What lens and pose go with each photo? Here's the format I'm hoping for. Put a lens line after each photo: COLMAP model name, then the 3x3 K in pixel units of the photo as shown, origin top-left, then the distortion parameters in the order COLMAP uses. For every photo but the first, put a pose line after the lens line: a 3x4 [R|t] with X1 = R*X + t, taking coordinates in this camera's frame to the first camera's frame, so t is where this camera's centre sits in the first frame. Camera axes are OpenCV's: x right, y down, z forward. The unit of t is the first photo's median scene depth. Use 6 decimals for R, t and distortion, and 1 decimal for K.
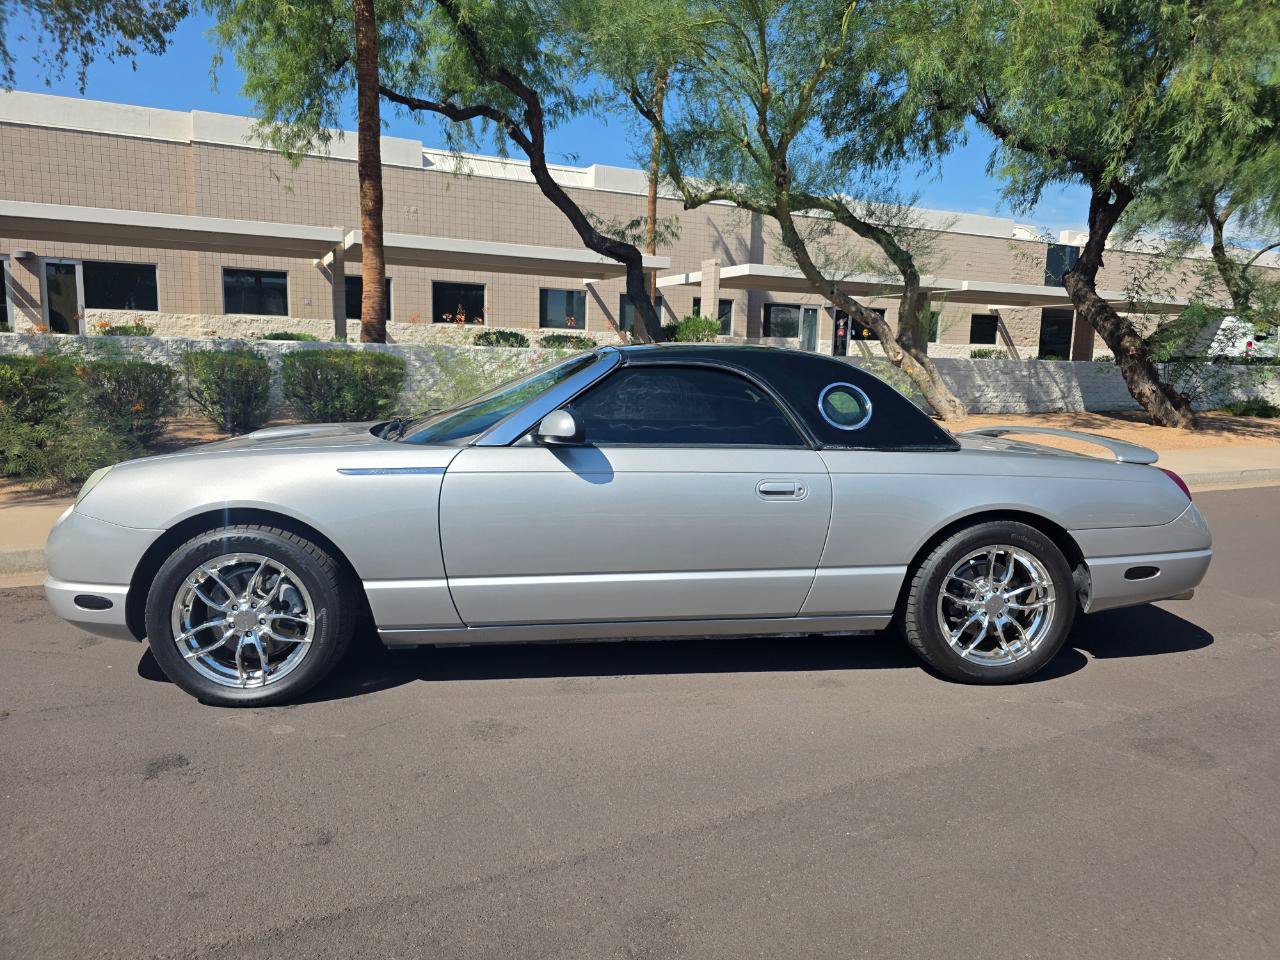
lens RADIAL K [[904.2, 0, 623.3], [0, 904.2, 479.3], [0, 0, 1]] dist [0.039956, -0.038357]
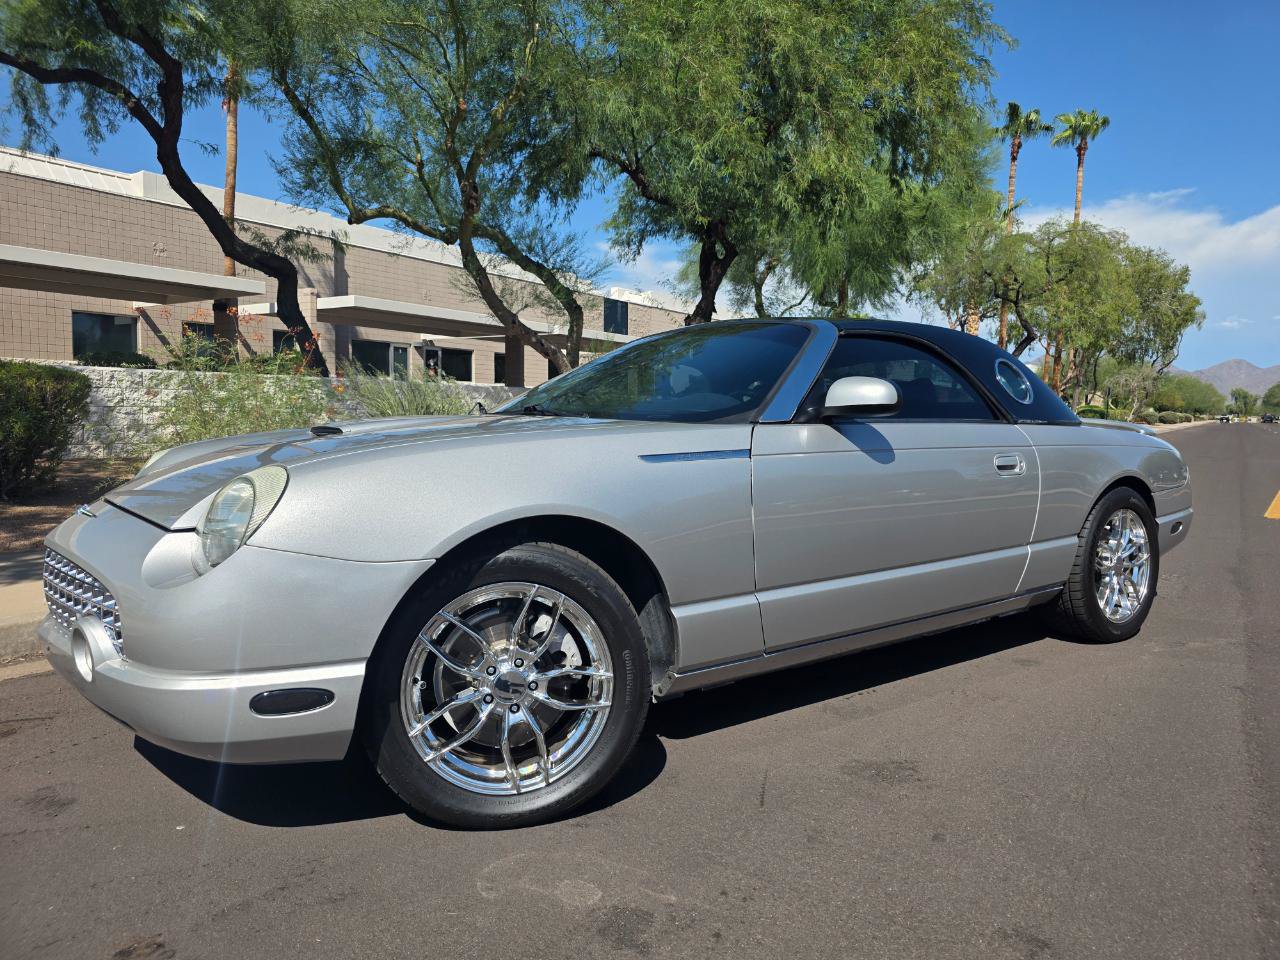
lens RADIAL K [[904.2, 0, 623.3], [0, 904.2, 479.3], [0, 0, 1]] dist [0.039956, -0.038357]
pose [[0.853459, -0.045989, 0.519126, -0.143052], [0.075060, 0.996560, -0.035117, 0.006589], [-0.515726, 0.068936, 0.853976, 0.081658]]
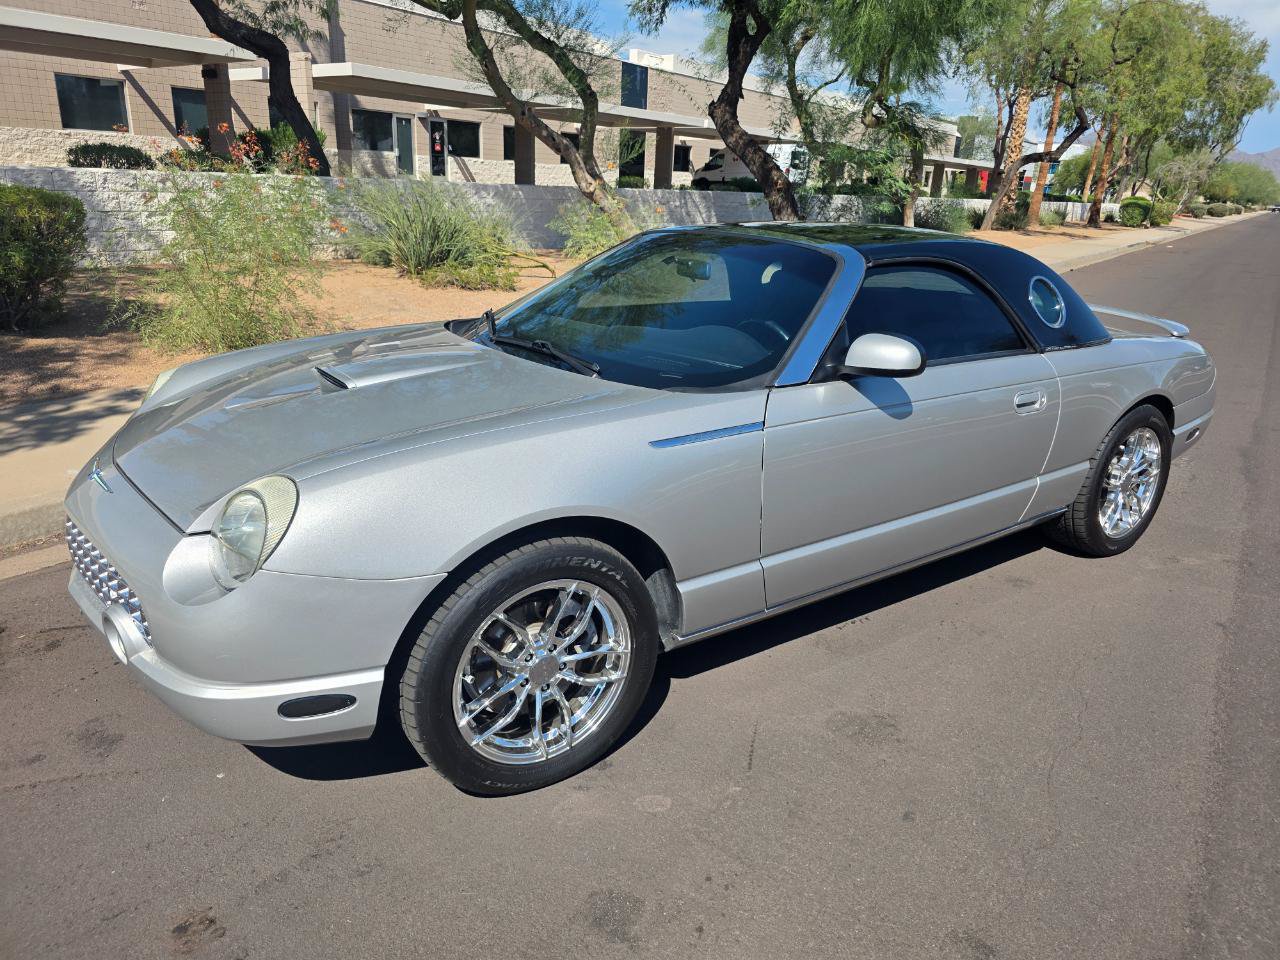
lens RADIAL K [[902.5, 0, 612.4], [0, 902.5, 482.1], [0, 0, 1]] dist [0.041054, -0.043412]
pose [[0.867667, -0.146405, 0.475100, -0.139276], [0.046504, 0.975366, 0.215634, -0.027399], [-0.494966, -0.165005, 0.853101, 0.083660]]
